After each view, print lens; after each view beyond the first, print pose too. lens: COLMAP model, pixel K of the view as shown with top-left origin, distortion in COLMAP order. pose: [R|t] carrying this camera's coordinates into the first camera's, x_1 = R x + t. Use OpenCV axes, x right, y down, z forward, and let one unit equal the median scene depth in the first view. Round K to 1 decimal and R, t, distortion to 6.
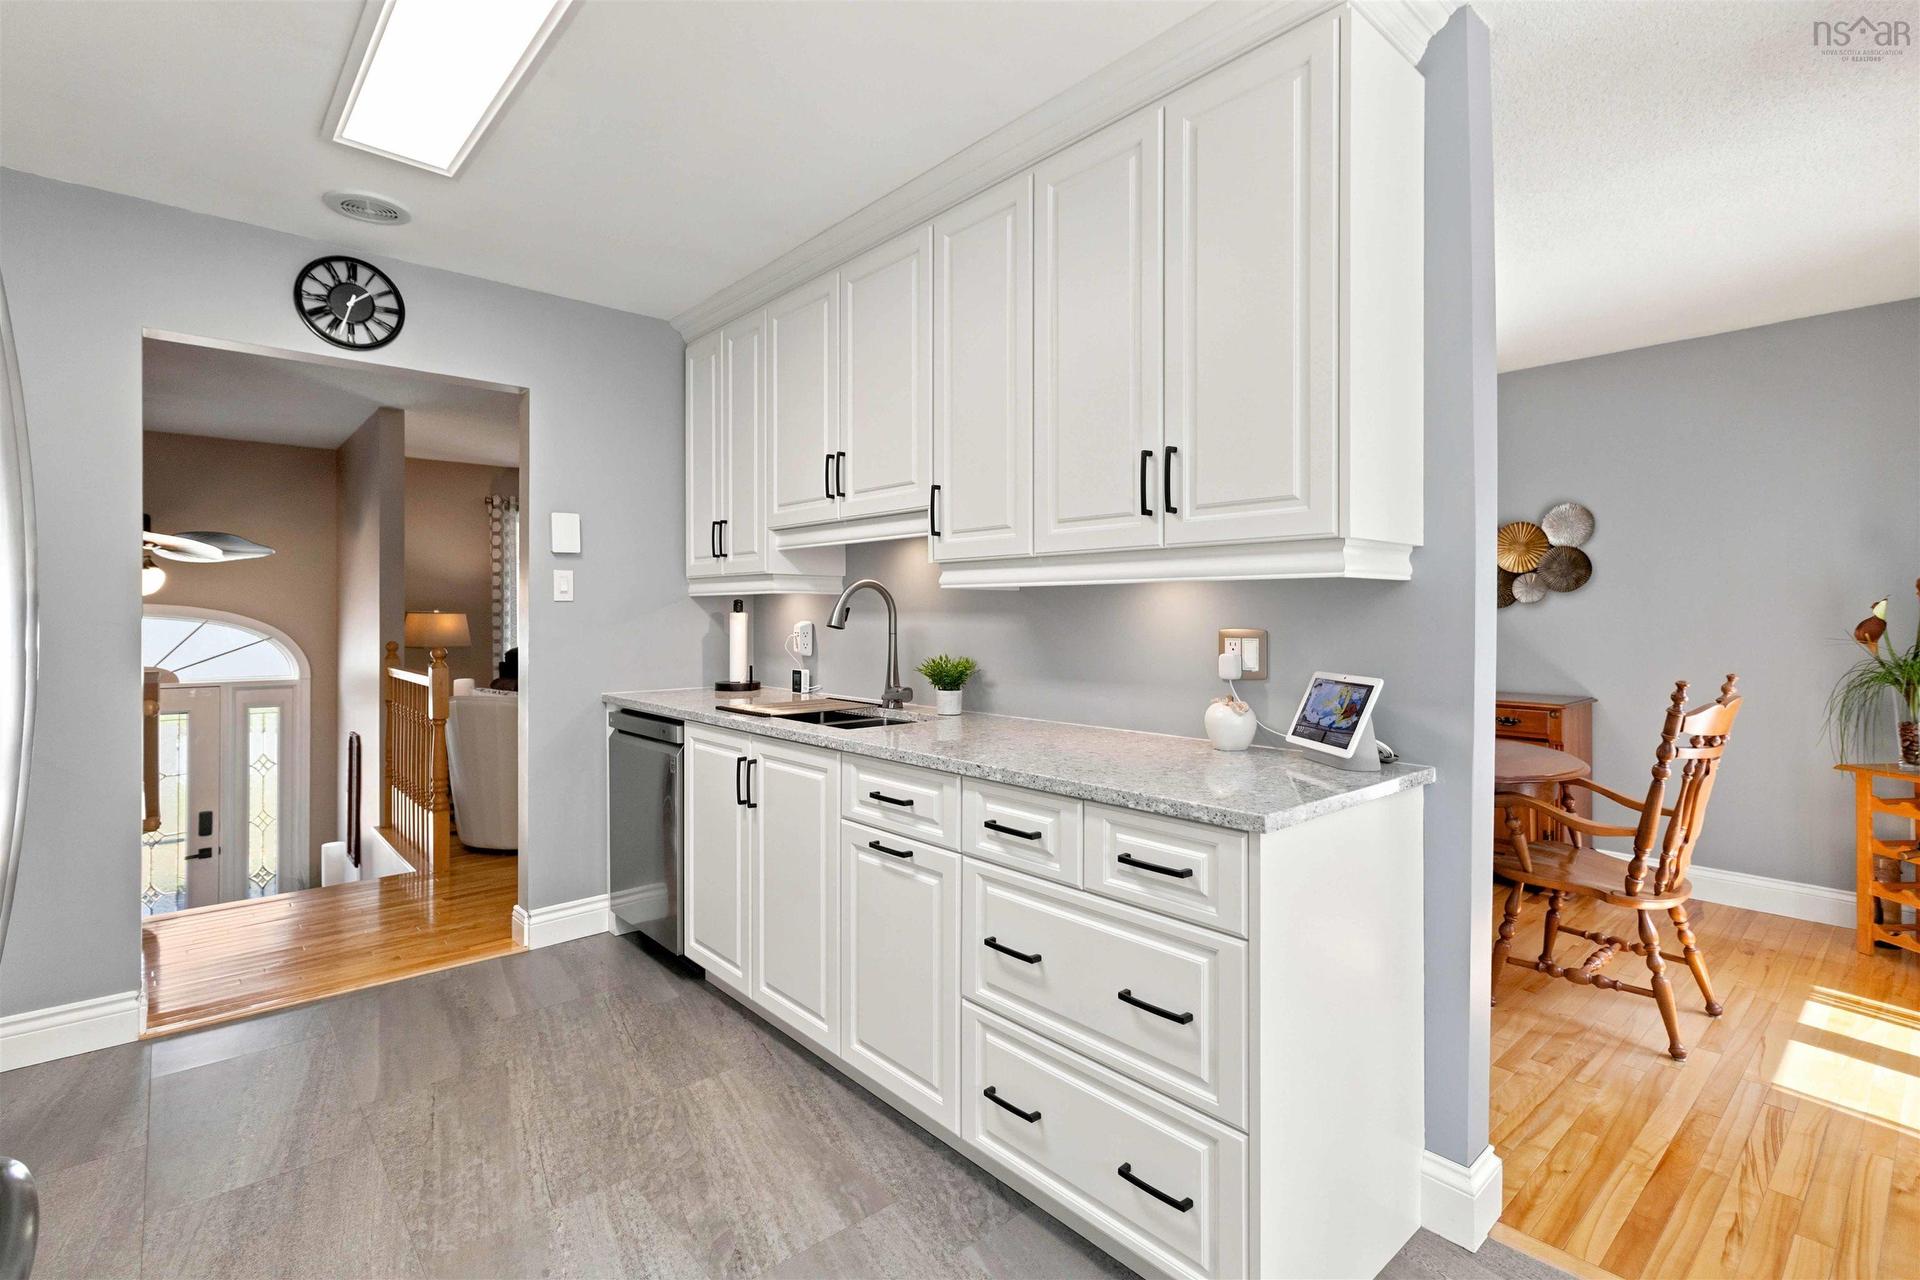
lens RADIAL K [[885.0, 0, 958.2], [0, 885.0, 615.1], [0, 0, 1]] dist [0.002411, 0.000809]
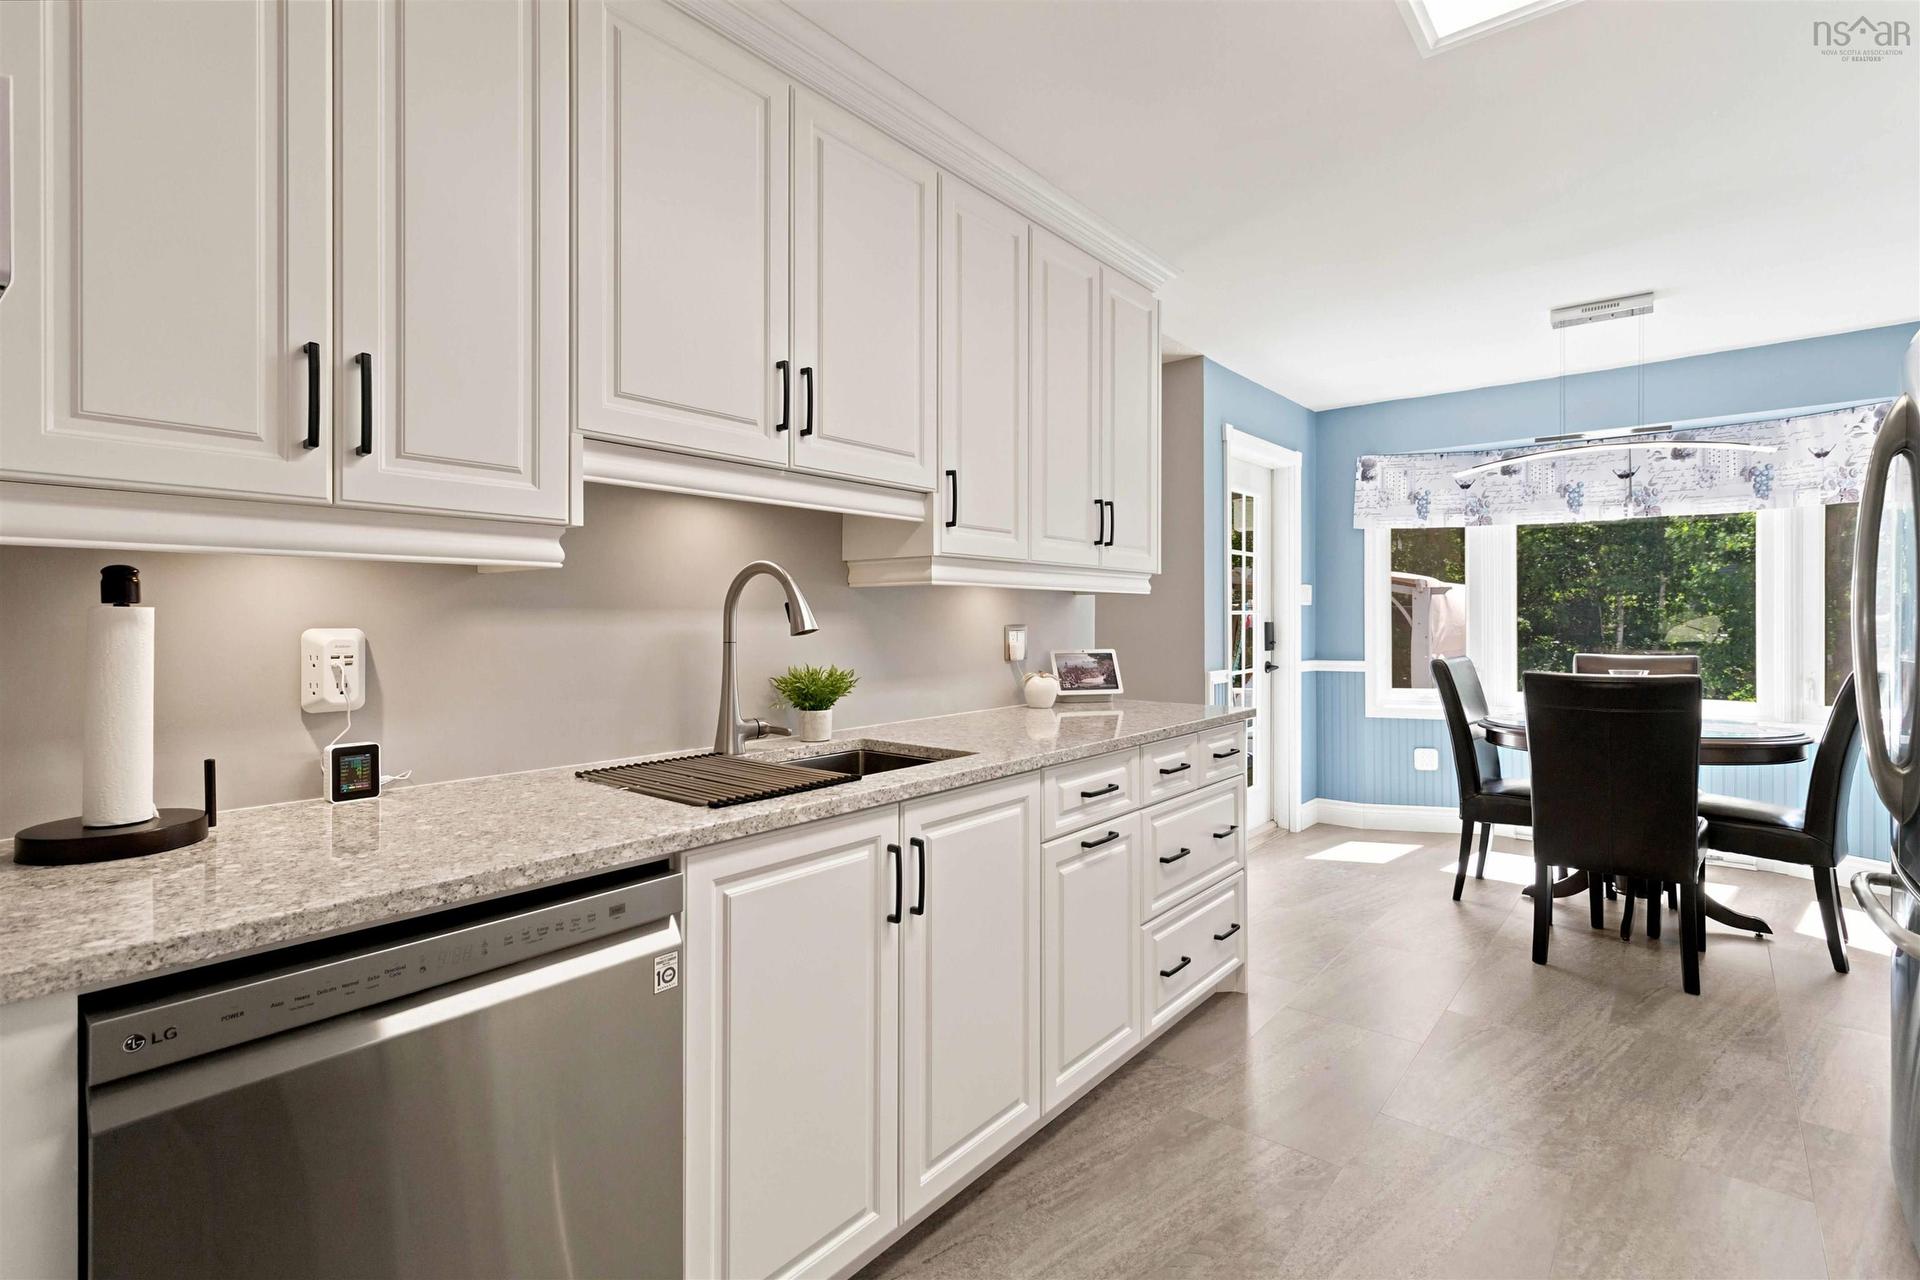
lens RADIAL K [[885.0, 0, 962.2], [0, 885.0, 621.3], [0, 0, 1]] dist [0.002411, 0.000809]
pose [[-0.150193, -0.003911, 0.988649, -0.826440], [0.002599, 0.999987, 0.004351, 0.002392], [-0.988653, 0.003223, -0.150181, 1.008326]]
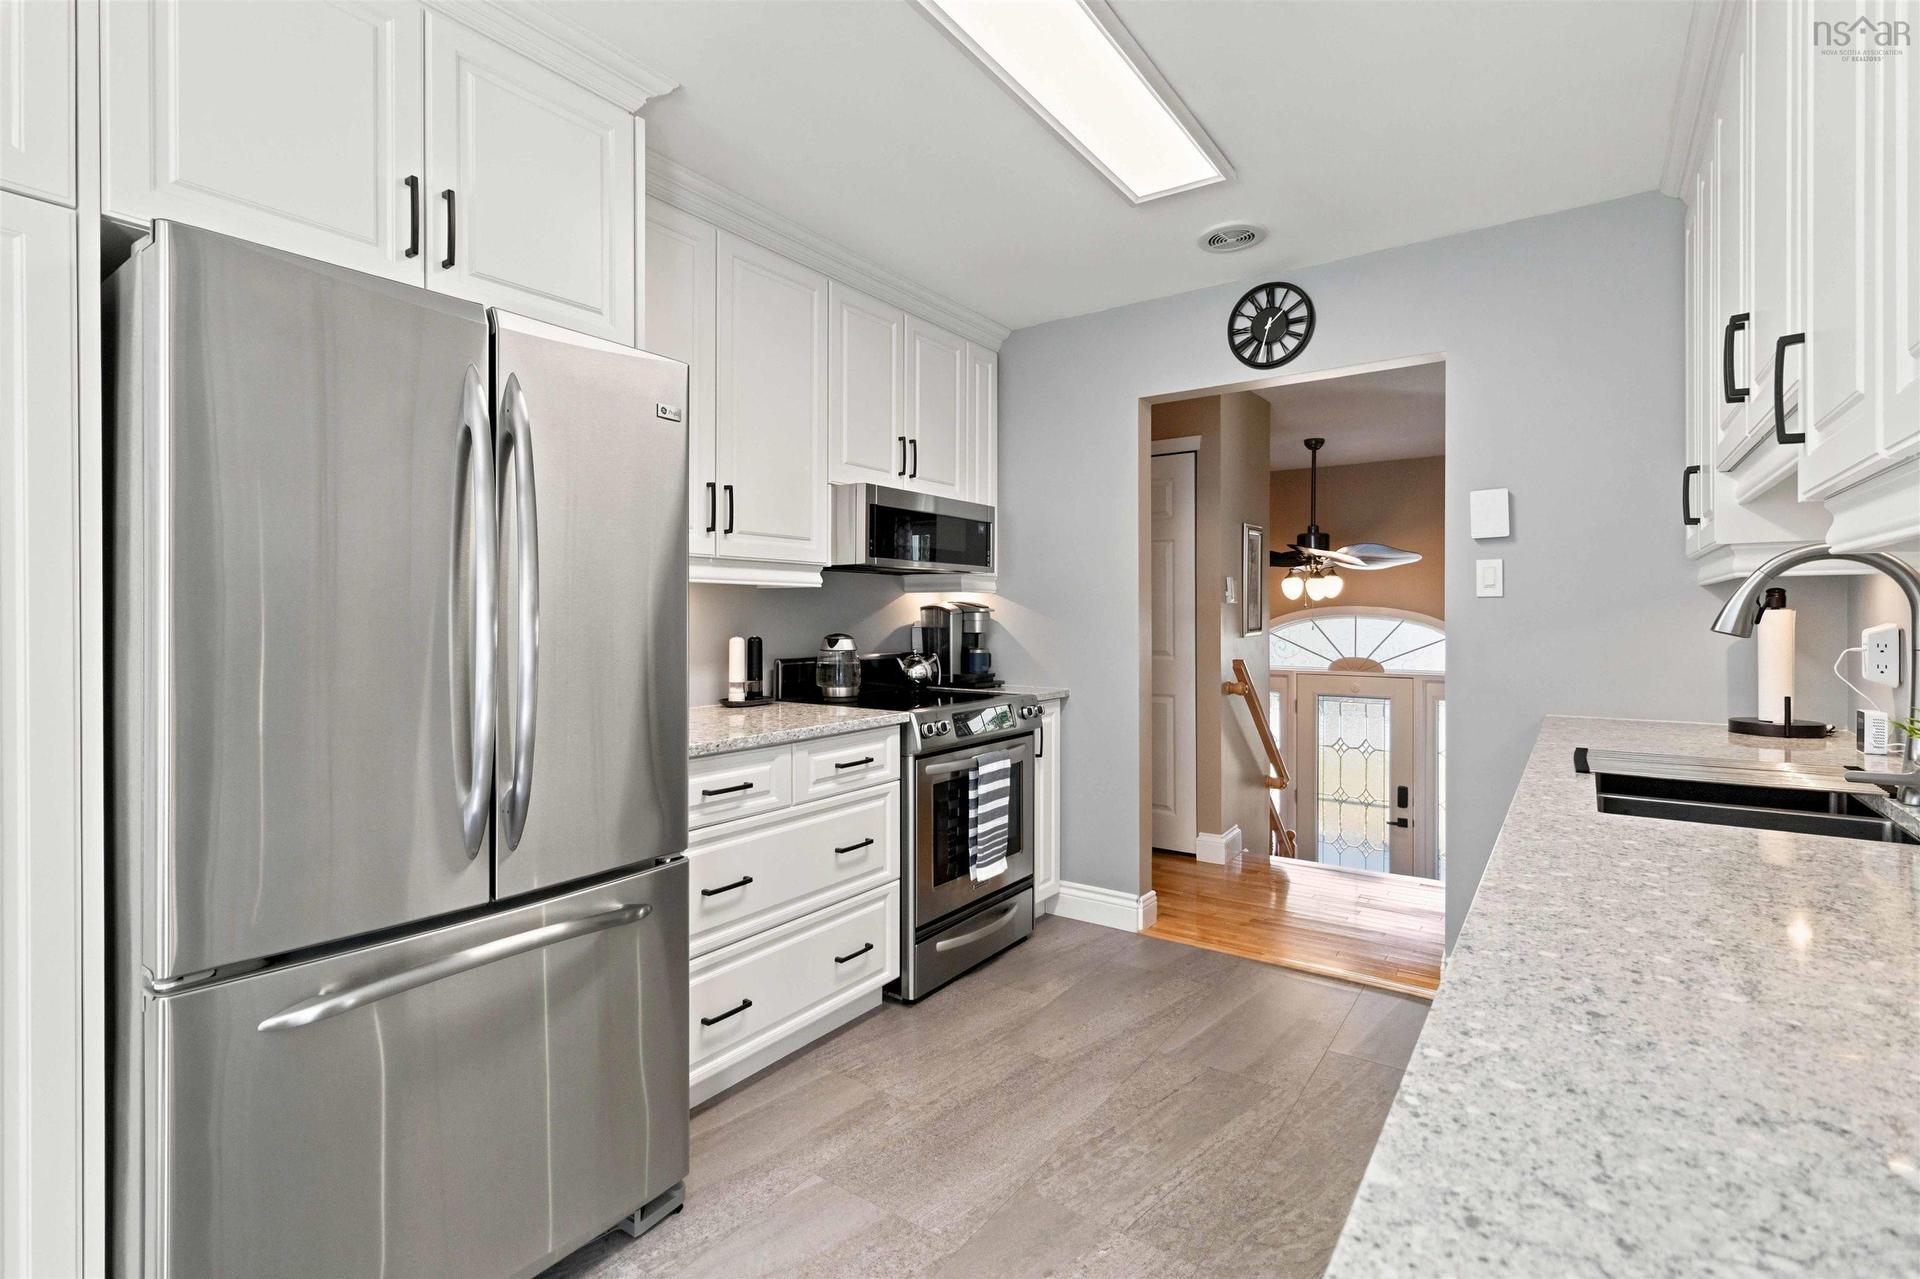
lens RADIAL K [[885.0, 0, 967.1], [0, 885.0, 616.4], [0, 0, 1]] dist [0.002411, 0.000809]
pose [[0.237310, -0.000146, -0.971434, 0.294500], [0.001208, 0.999999, 0.000144, 0.002085], [0.971433, -0.001207, 0.237310, 0.413981]]
